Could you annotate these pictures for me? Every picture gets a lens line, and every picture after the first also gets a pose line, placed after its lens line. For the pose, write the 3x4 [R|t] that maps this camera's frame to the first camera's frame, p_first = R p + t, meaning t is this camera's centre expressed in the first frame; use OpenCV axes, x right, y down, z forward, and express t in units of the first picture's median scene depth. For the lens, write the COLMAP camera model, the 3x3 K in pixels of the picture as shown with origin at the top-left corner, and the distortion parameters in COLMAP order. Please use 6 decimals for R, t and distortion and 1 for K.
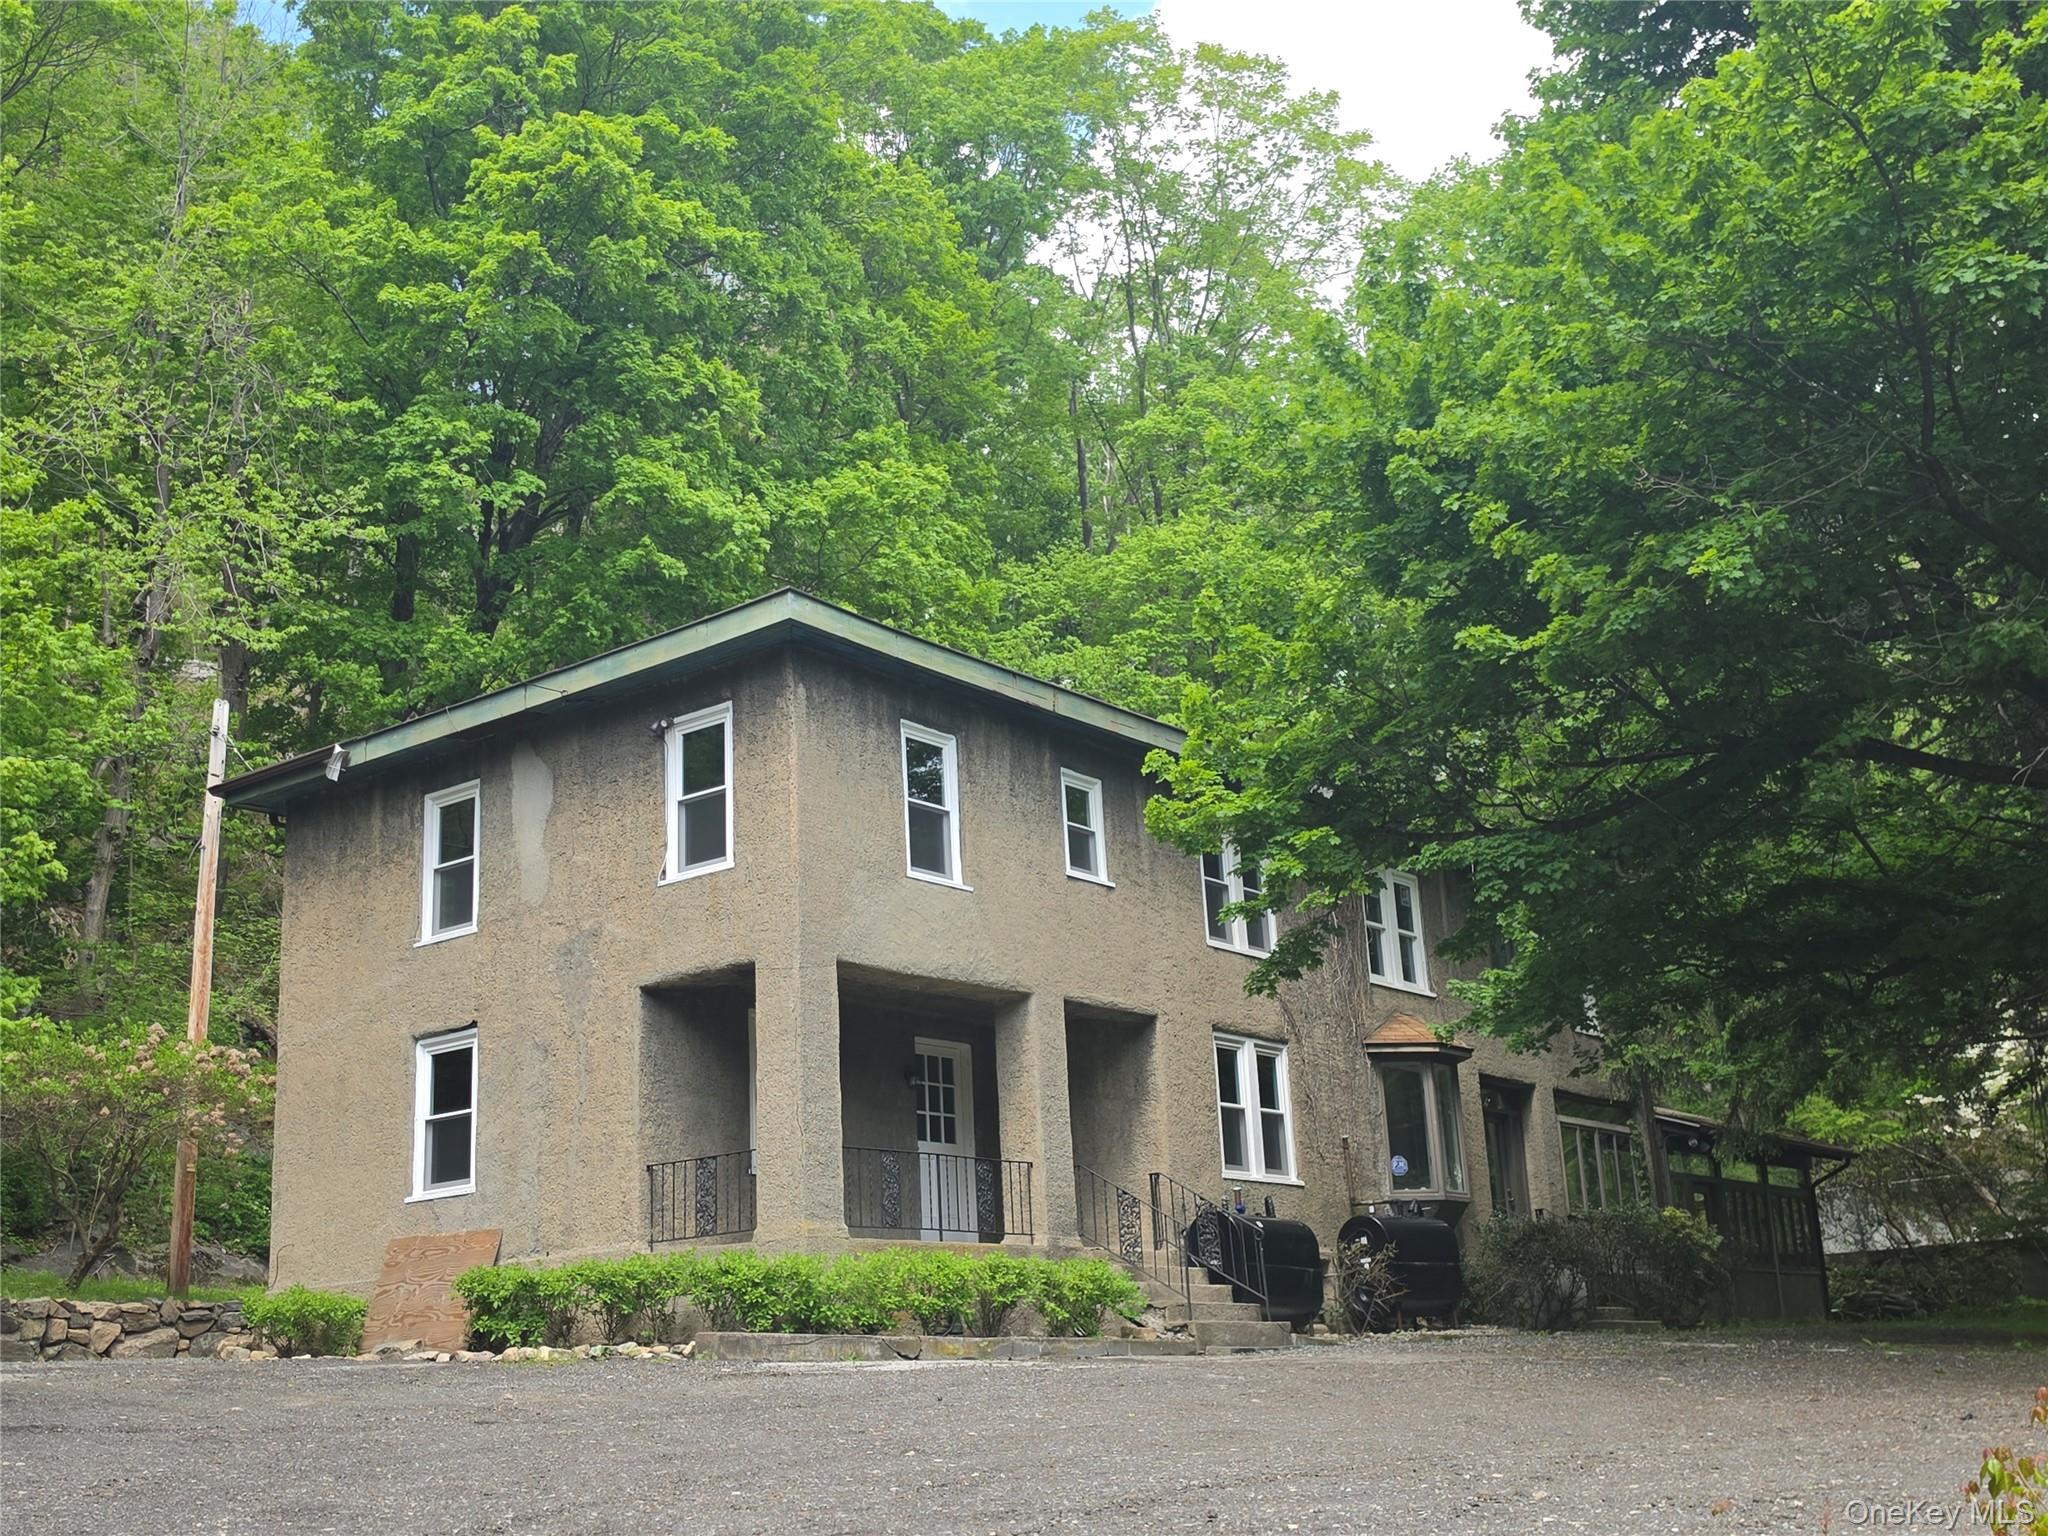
lens RADIAL K [[2223.1, 0, 1032.8], [0, 2223.1, 799.9], [0, 0, 1]] dist [0.082593, -0.228513]
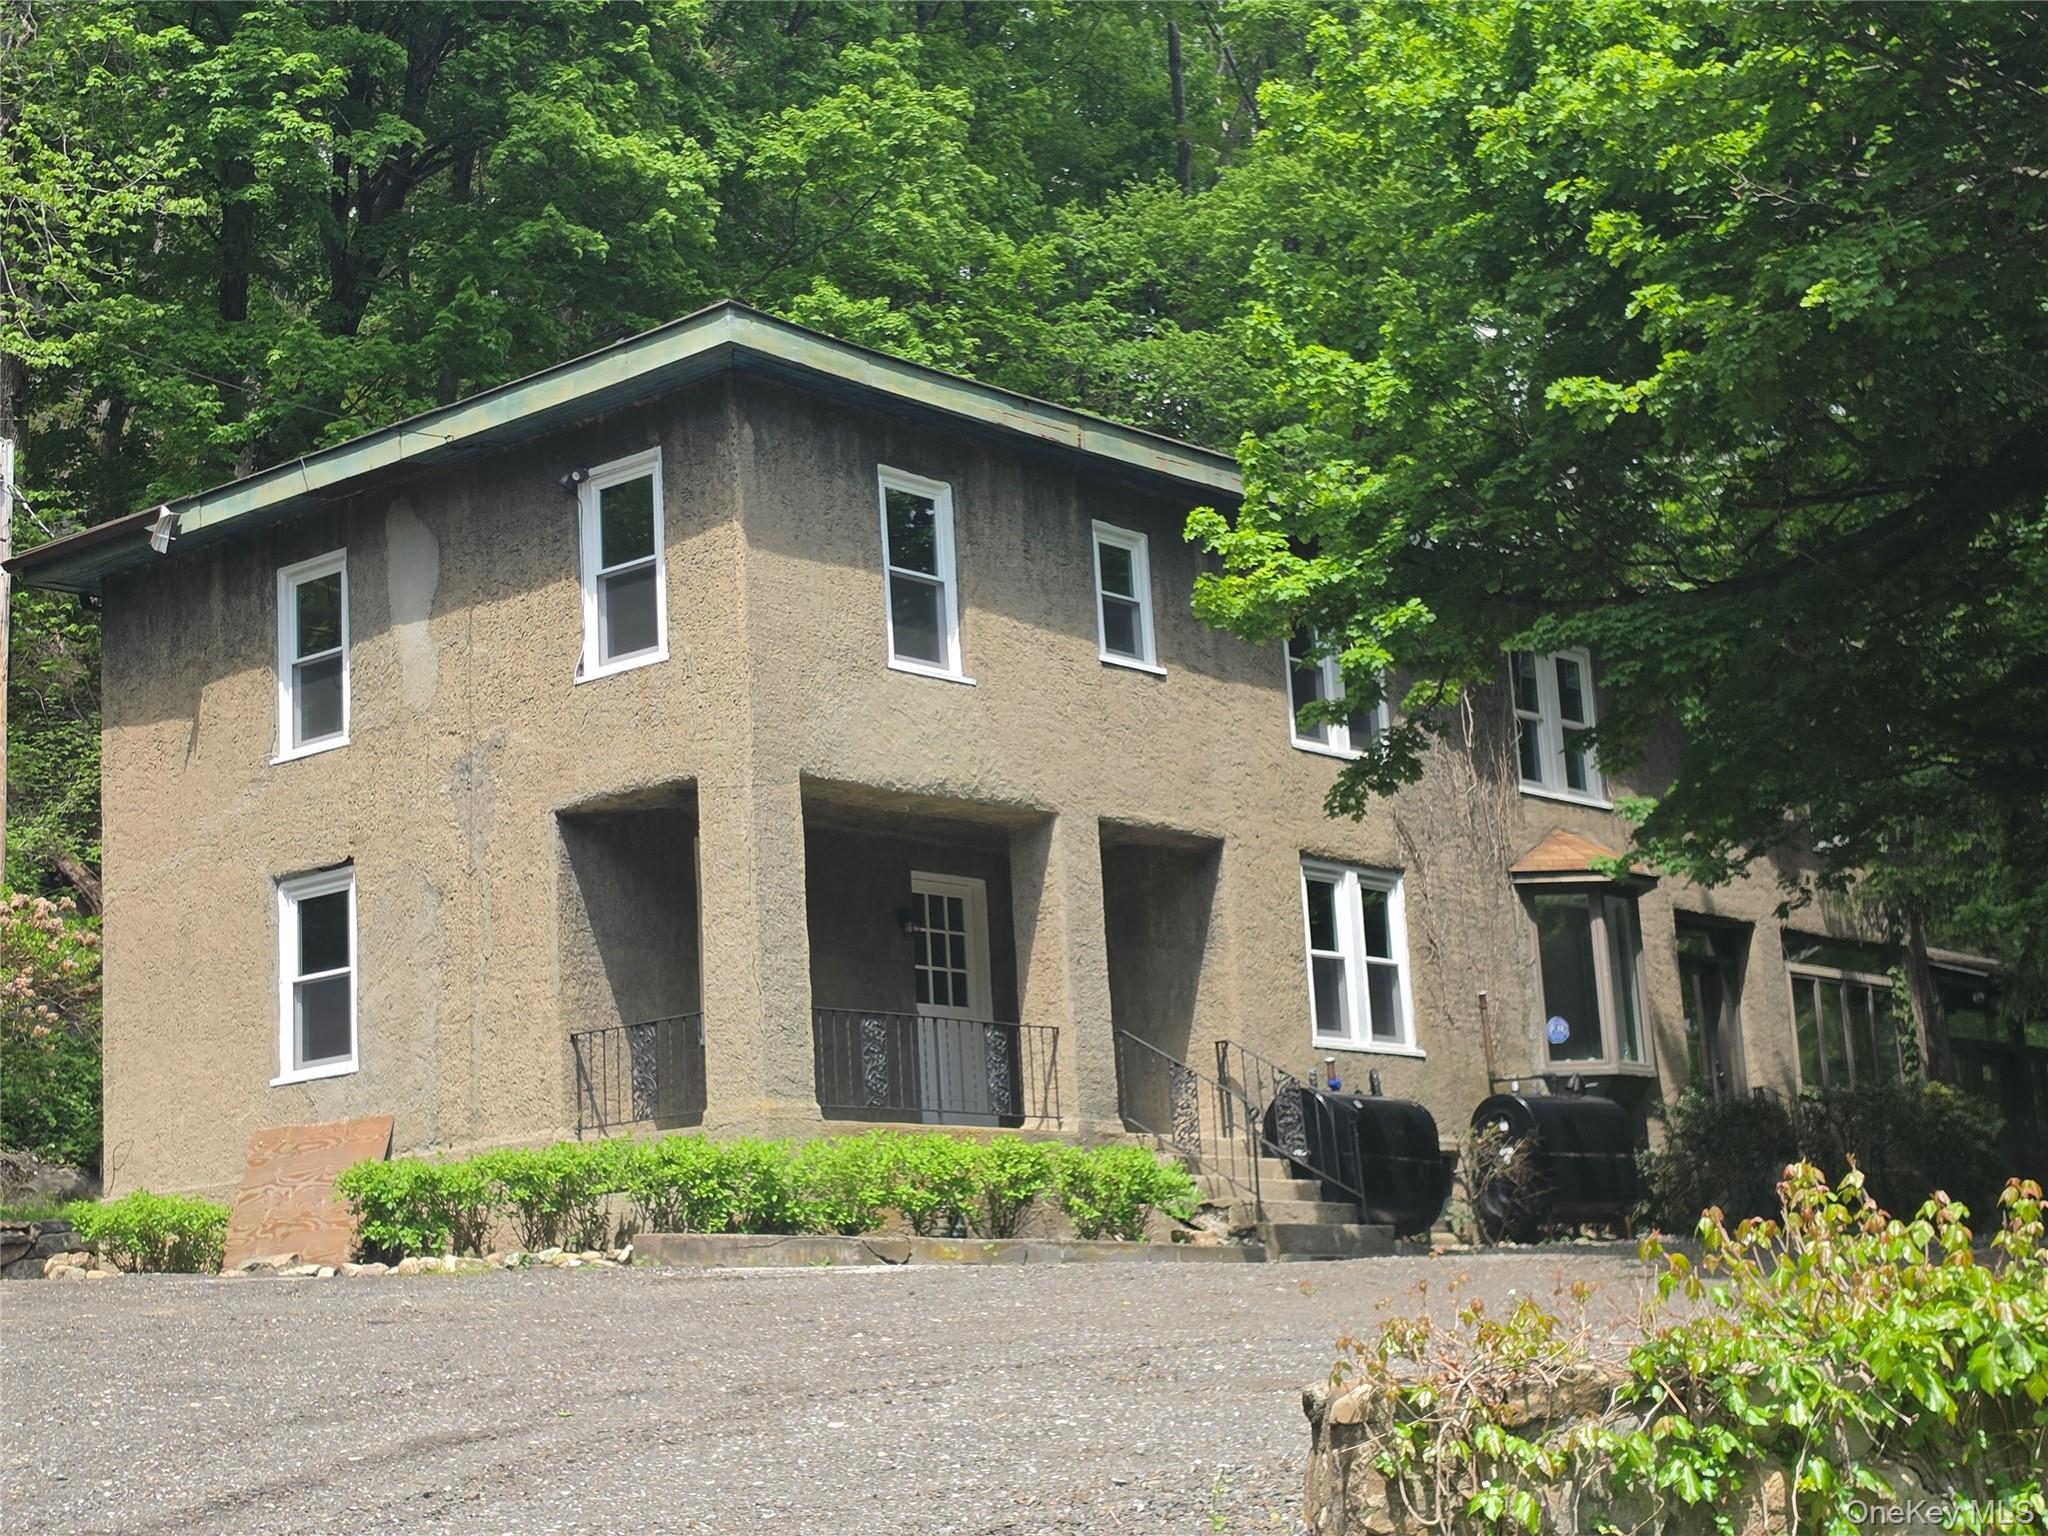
lens RADIAL K [[3315.8, 0, 1024.0], [0, 3315.8, 768.0], [0, 0, 1]] dist [0.060596, -0.161701]
pose [[0.999030, -0.014532, -0.041576, 0.035906], [0.017592, 0.997087, 0.074214, -0.014760], [0.040376, -0.074873, 0.996375, -0.152038]]
